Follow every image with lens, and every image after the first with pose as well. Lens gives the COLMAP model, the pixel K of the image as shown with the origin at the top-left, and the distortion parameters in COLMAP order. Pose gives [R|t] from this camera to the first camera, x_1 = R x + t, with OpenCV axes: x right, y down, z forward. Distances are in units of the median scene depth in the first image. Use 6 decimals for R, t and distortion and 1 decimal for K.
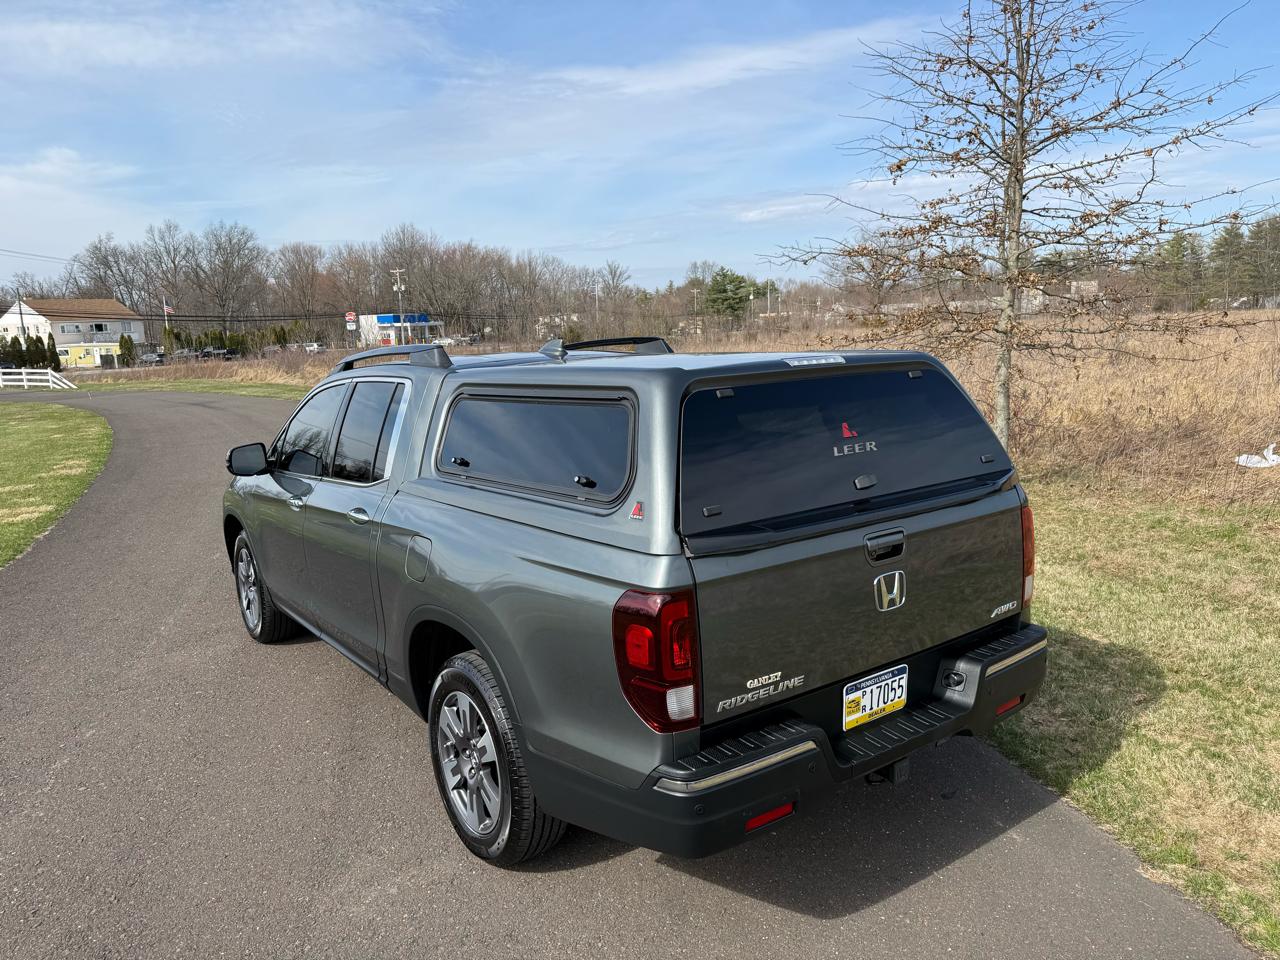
lens RADIAL K [[904.0, 0, 636.3], [0, 904.0, 482.3], [0, 0, 1]] dist [0.037056, -0.044539]
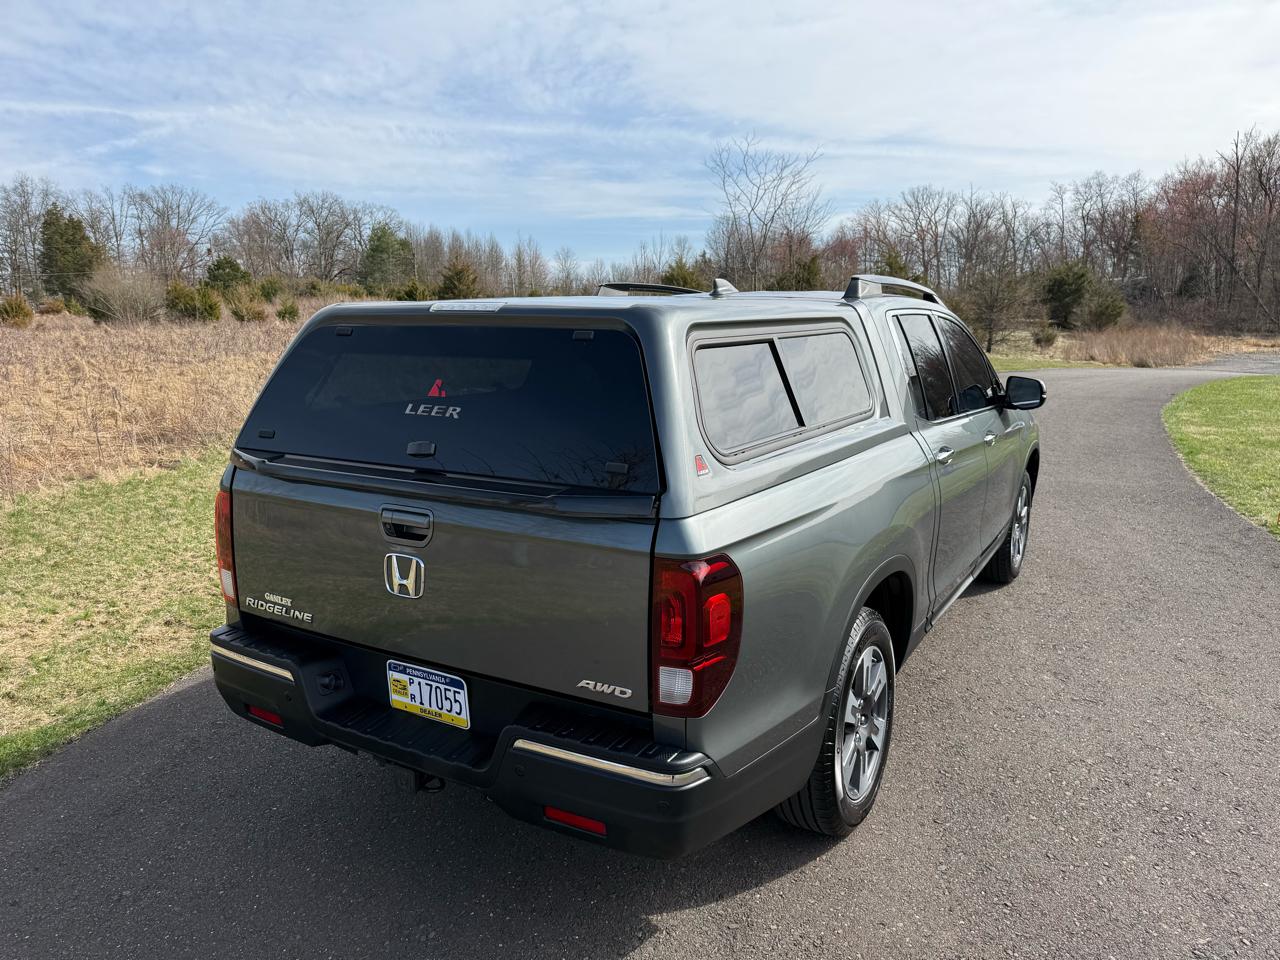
lens RADIAL K [[904.0, 0, 647.6], [0, 904.0, 486.1], [0, 0, 1]] dist [0.037056, -0.044539]
pose [[0.405891, 0.216130, -0.887998, 1.008301], [-0.149983, 0.974214, 0.168559, -0.130899], [0.901531, 0.064768, 0.427840, 0.741556]]
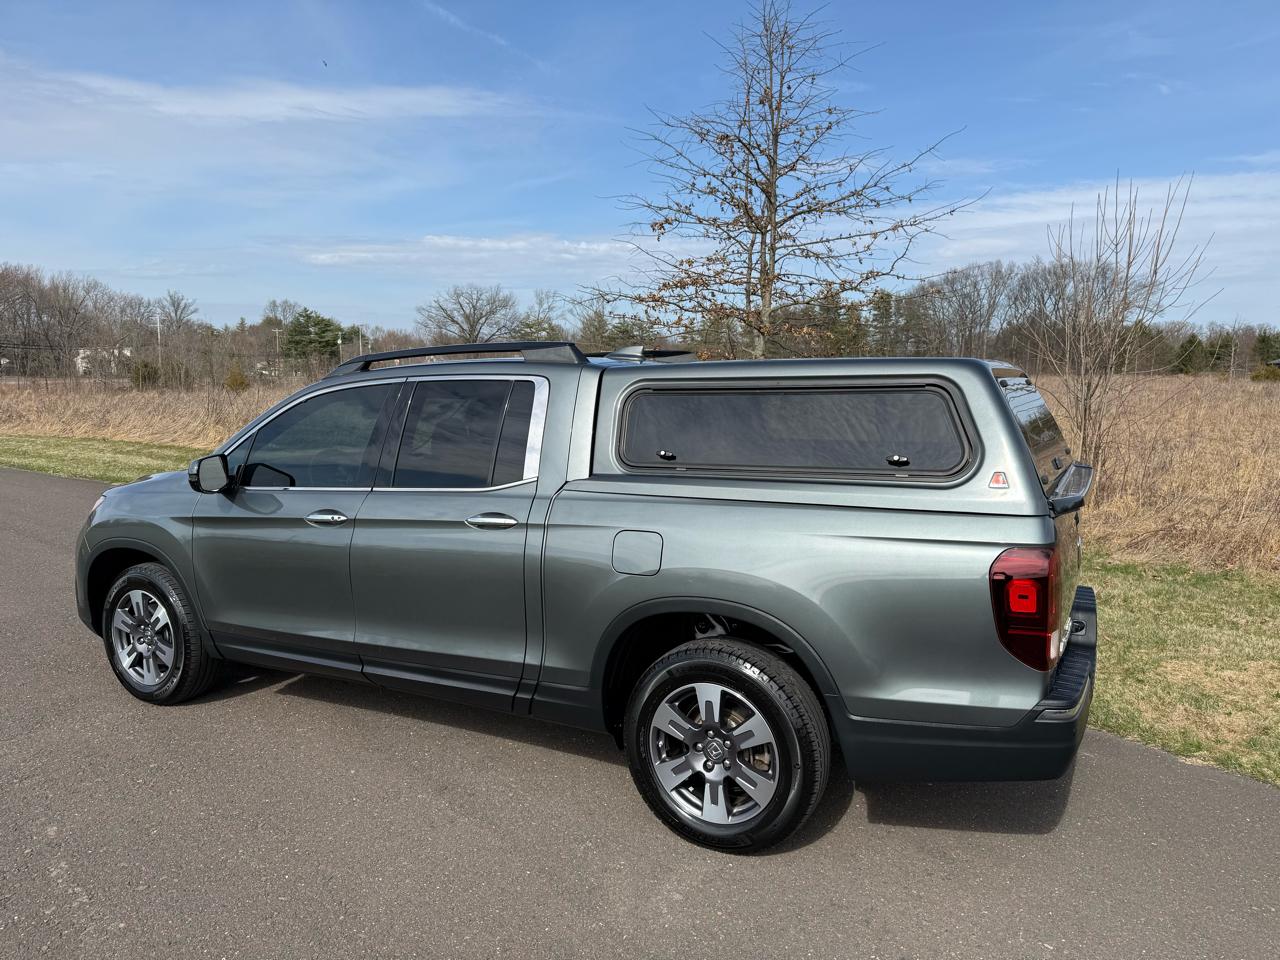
lens RADIAL K [[902.0, 0, 642.6], [0, 902.0, 486.1], [0, 0, 1]] dist [0.053247, -0.070748]
pose [[0.898133, -0.010351, 0.439601, -0.705498], [0.033084, 0.998480, -0.044082, 0.058140], [-0.438477, 0.054136, 0.897111, 0.133911]]
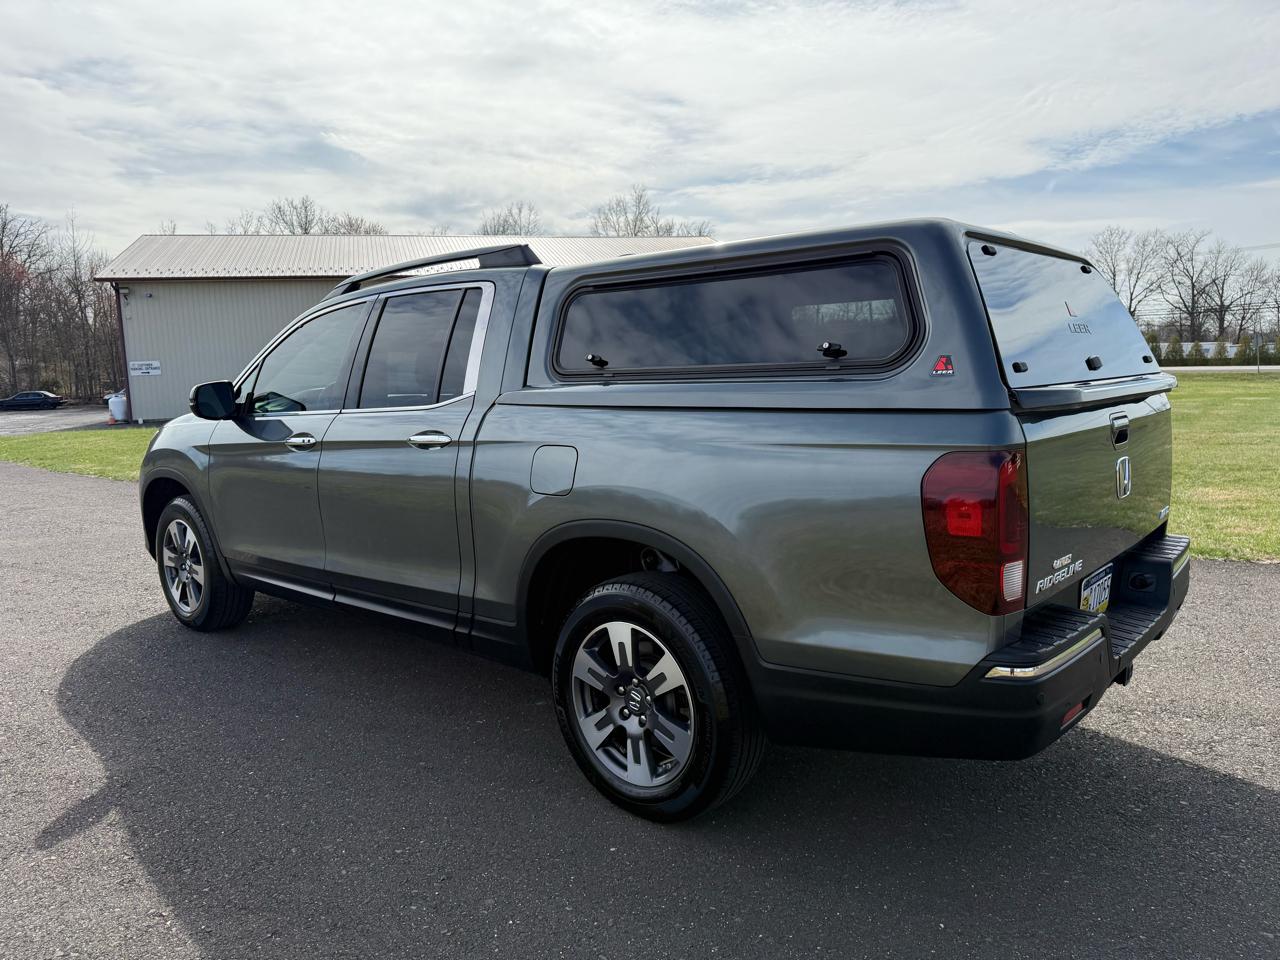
lens RADIAL K [[904.0, 0, 629.0], [0, 904.0, 481.1], [0, 0, 1]] dist [0.037056, -0.044539]
pose [[0.976267, -0.006855, 0.216460, -0.379902], [0.013694, 0.999453, -0.030110, 0.128797], [-0.216135, 0.032360, 0.975827, 0.168144]]
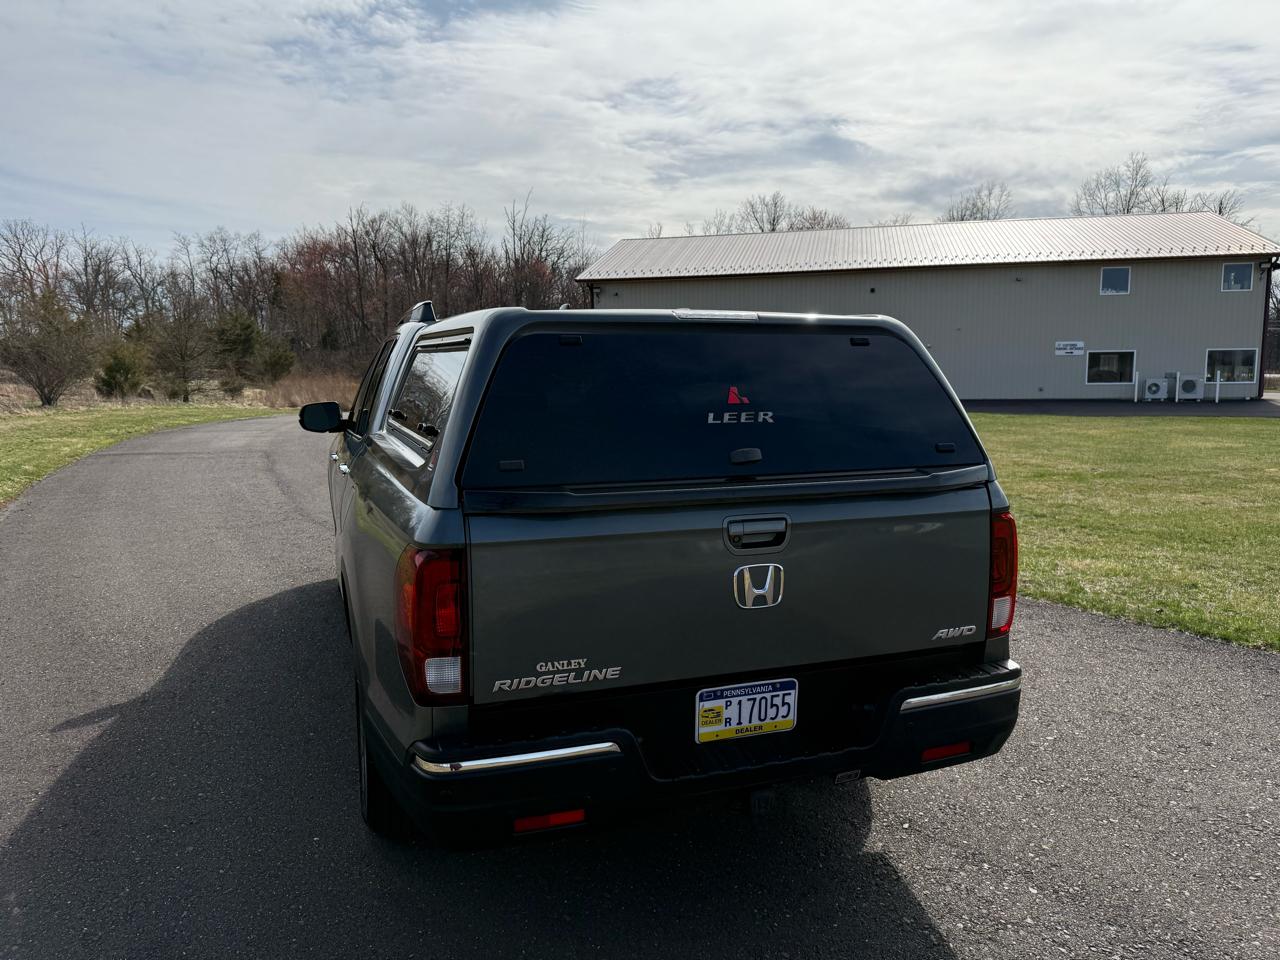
lens RADIAL K [[904.0, 0, 643.8], [0, 904.0, 477.0], [0, 0, 1]] dist [0.037056, -0.044539]
pose [[0.960254, 0.082196, -0.266750, 0.350881], [-0.086307, 0.996262, -0.003703, 0.027223], [0.265448, 0.026578, 0.963759, 0.137479]]
